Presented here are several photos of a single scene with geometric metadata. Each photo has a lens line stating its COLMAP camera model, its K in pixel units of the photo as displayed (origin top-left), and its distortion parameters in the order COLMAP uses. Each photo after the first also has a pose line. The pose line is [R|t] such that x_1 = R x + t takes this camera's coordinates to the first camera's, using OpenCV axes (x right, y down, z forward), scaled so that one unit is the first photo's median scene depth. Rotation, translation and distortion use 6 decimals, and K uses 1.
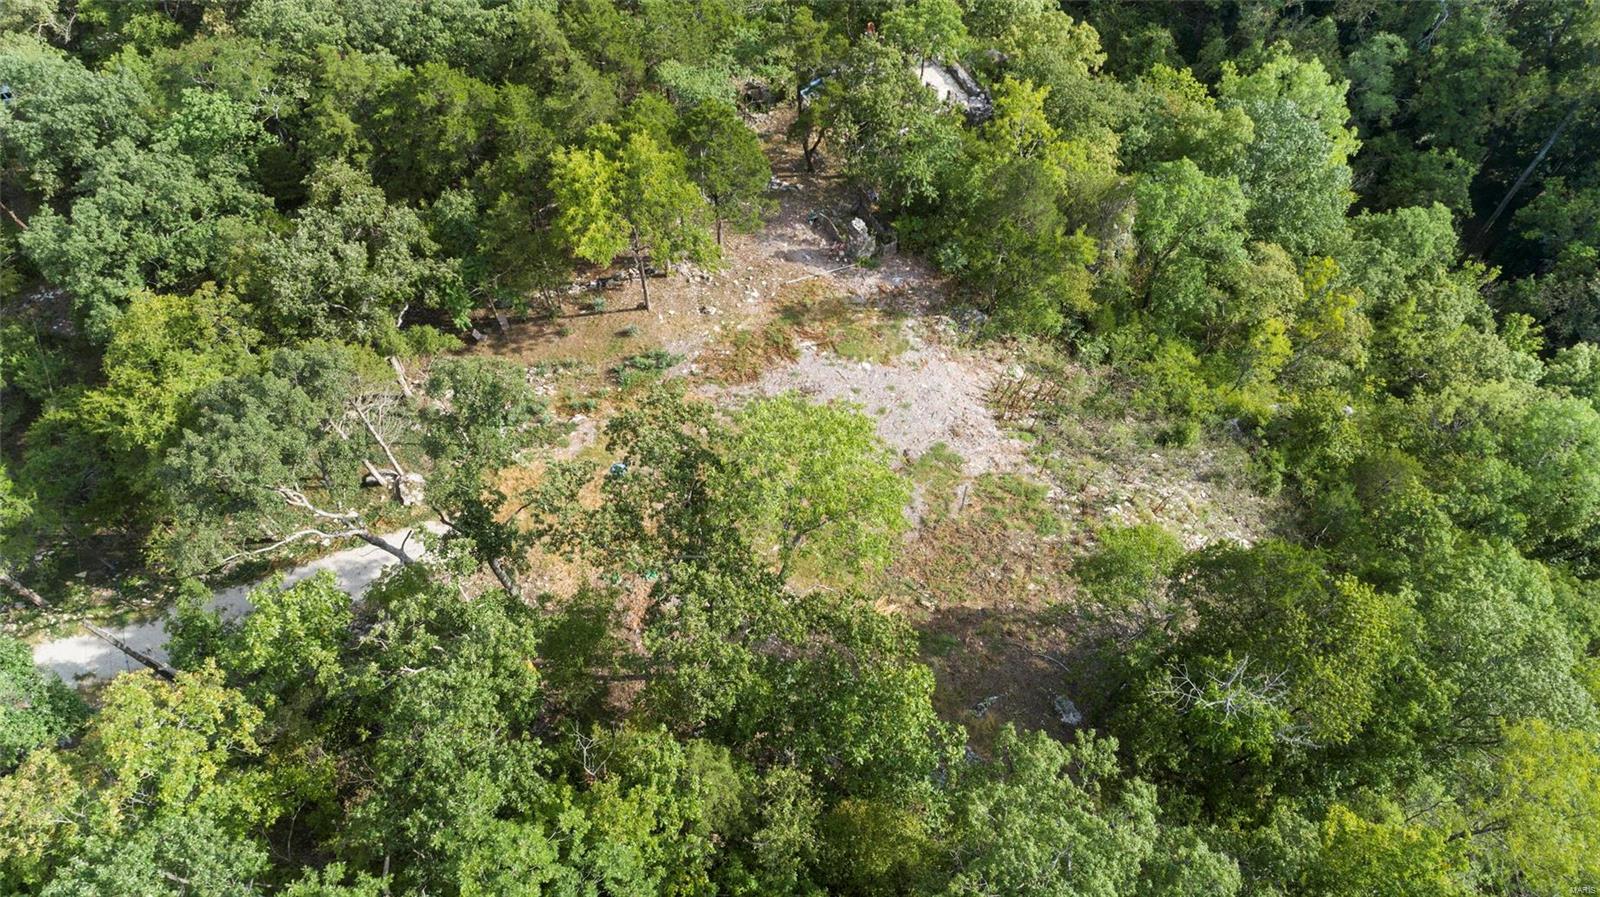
lens RADIAL K [[1138.6, 0, 800.0], [0, 1138.6, 448.5], [0, 0, 1]] dist [-0.008969, 0.001029]
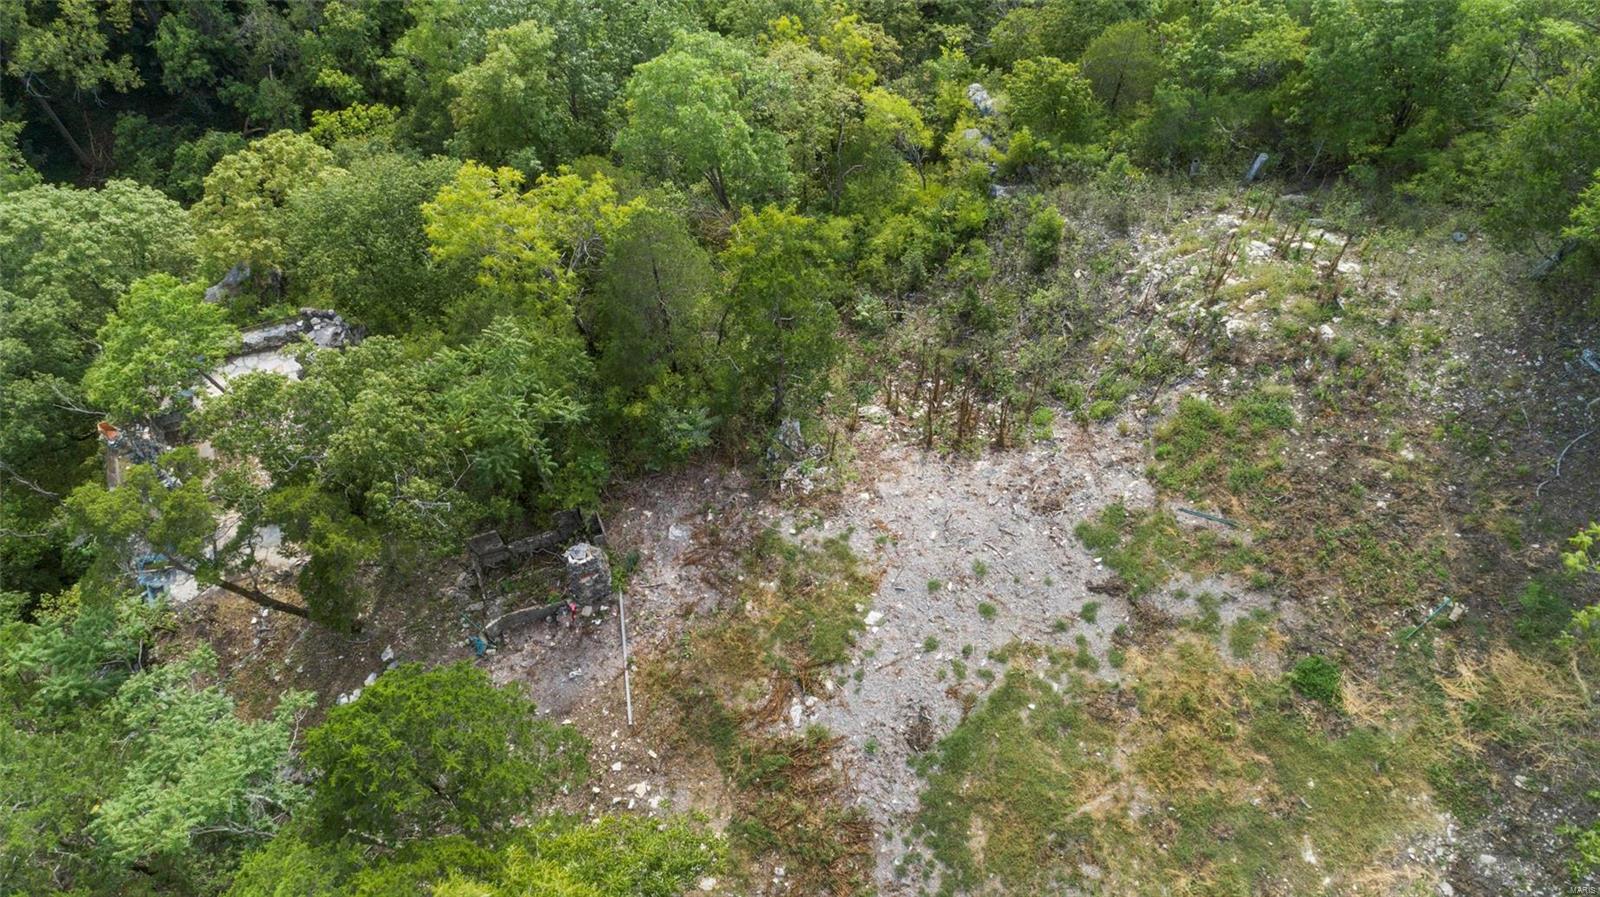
lens RADIAL K [[1138.6, 0, 800.0], [0, 1138.6, 448.5], [0, 0, 1]] dist [-0.008969, 0.001029]
pose [[0.229034, -0.854895, 0.465508, -0.139559], [0.867083, 0.396512, 0.301573, -0.308893], [-0.442393, 0.334564, 0.832079, 0.539127]]
